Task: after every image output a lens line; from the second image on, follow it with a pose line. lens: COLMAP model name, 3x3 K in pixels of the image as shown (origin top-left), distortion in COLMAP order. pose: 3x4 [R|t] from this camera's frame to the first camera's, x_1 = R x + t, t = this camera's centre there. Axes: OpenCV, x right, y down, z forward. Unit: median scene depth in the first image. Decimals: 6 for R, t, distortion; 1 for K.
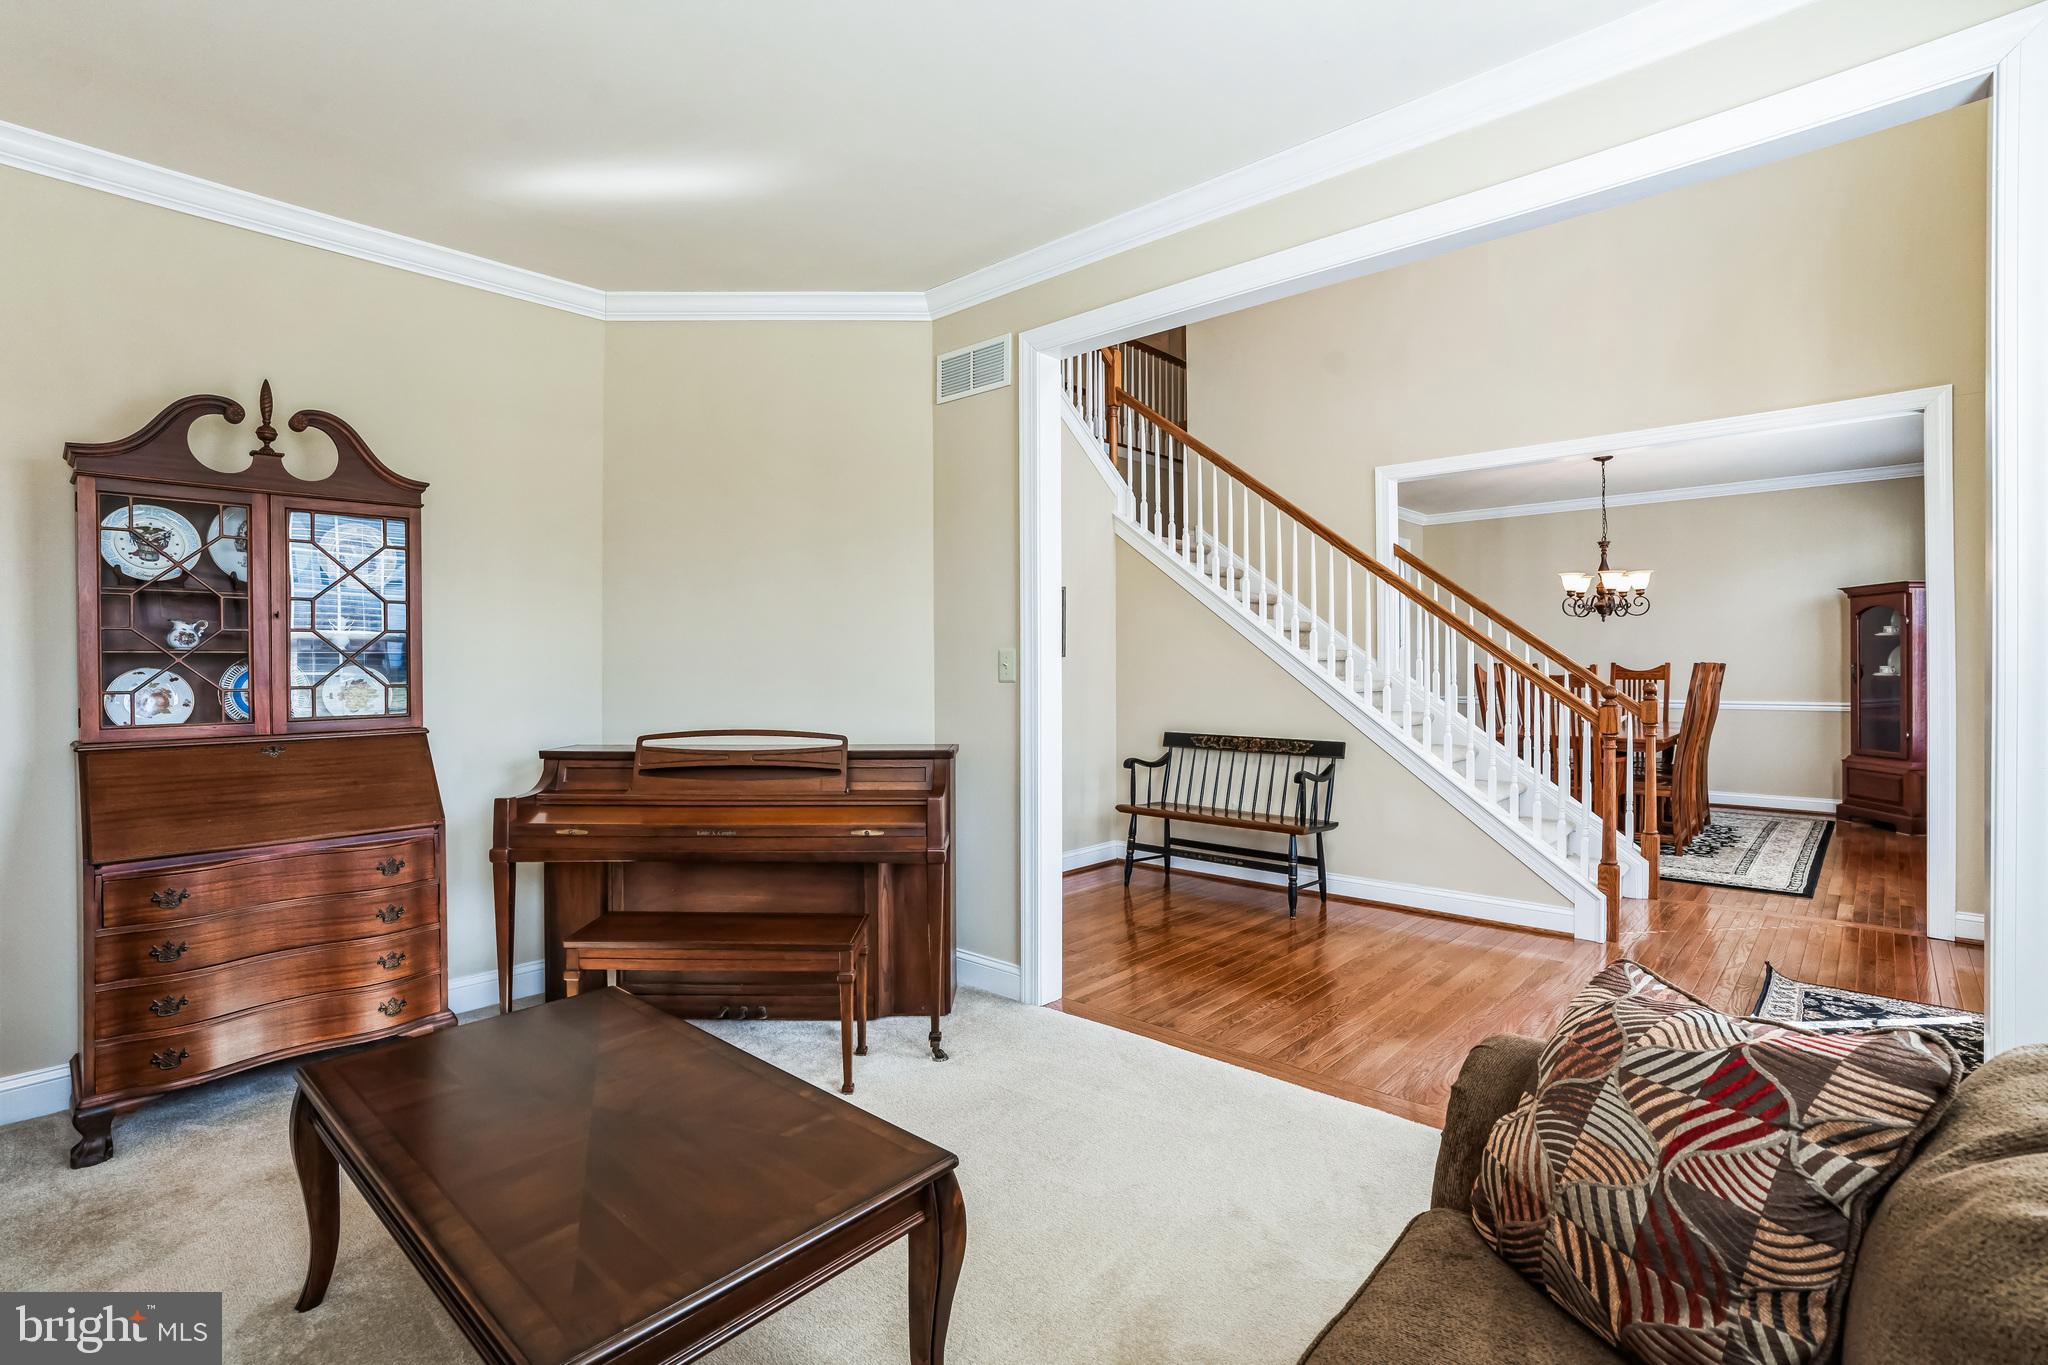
lens RADIAL K [[933.0, 0, 1003.1], [0, 933.0, 674.2], [0, 0, 1]] dist [-0.043076, 0.010591]
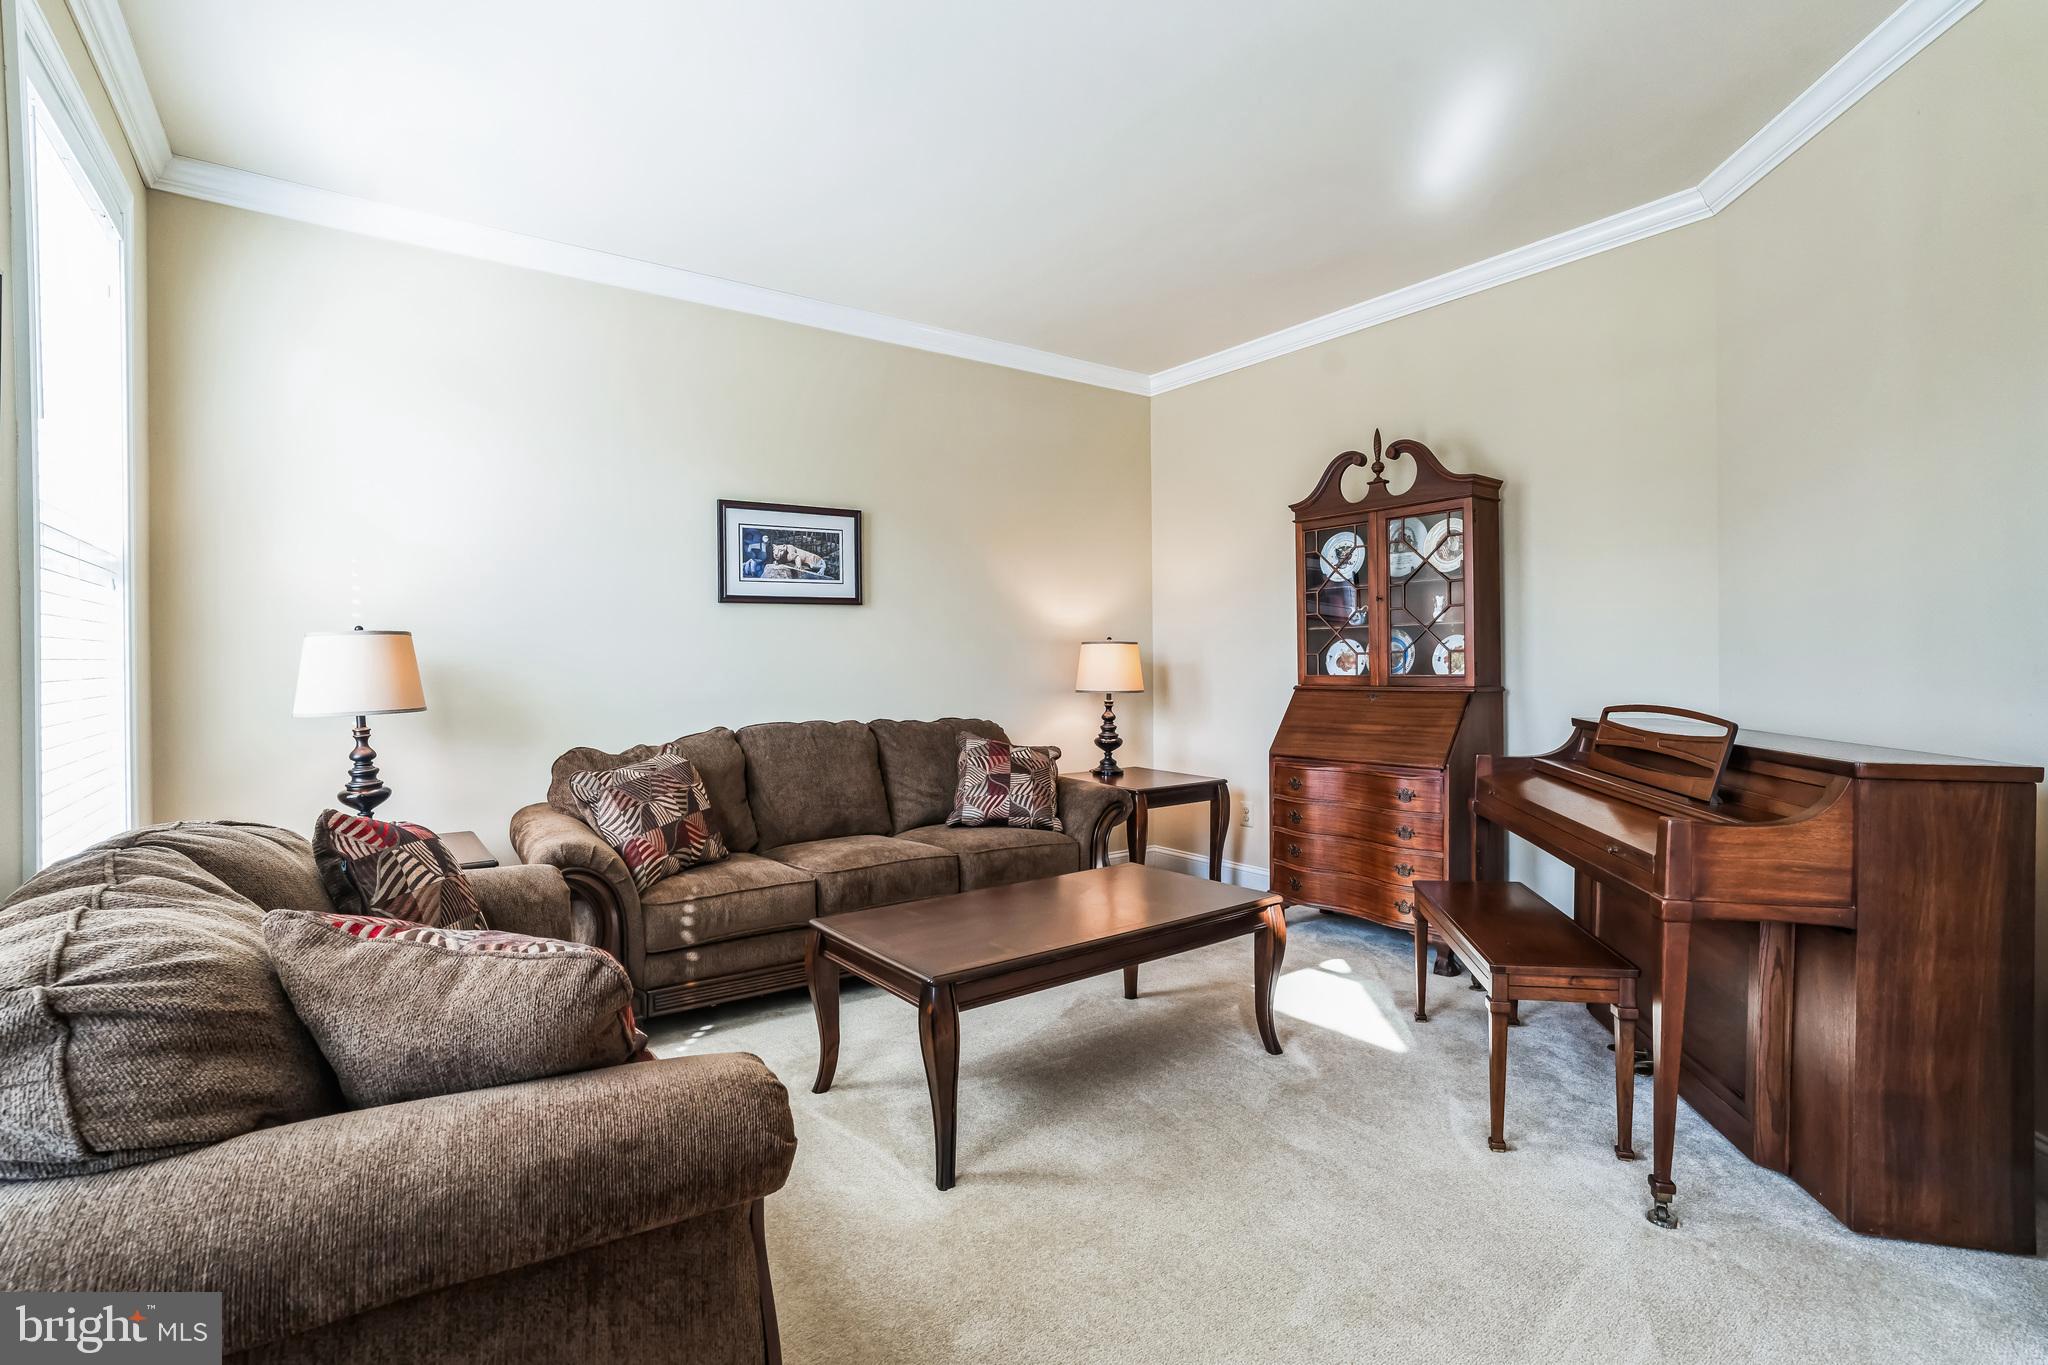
lens RADIAL K [[933.0, 0, 1024.3], [0, 933.0, 680.6], [0, 0, 1]] dist [-0.043076, 0.010591]
pose [[-0.188459, 0.024747, -0.981769, 0.309950], [0.001191, 0.999687, 0.024970, 0.010398], [0.982080, 0.003536, -0.188429, 0.338325]]
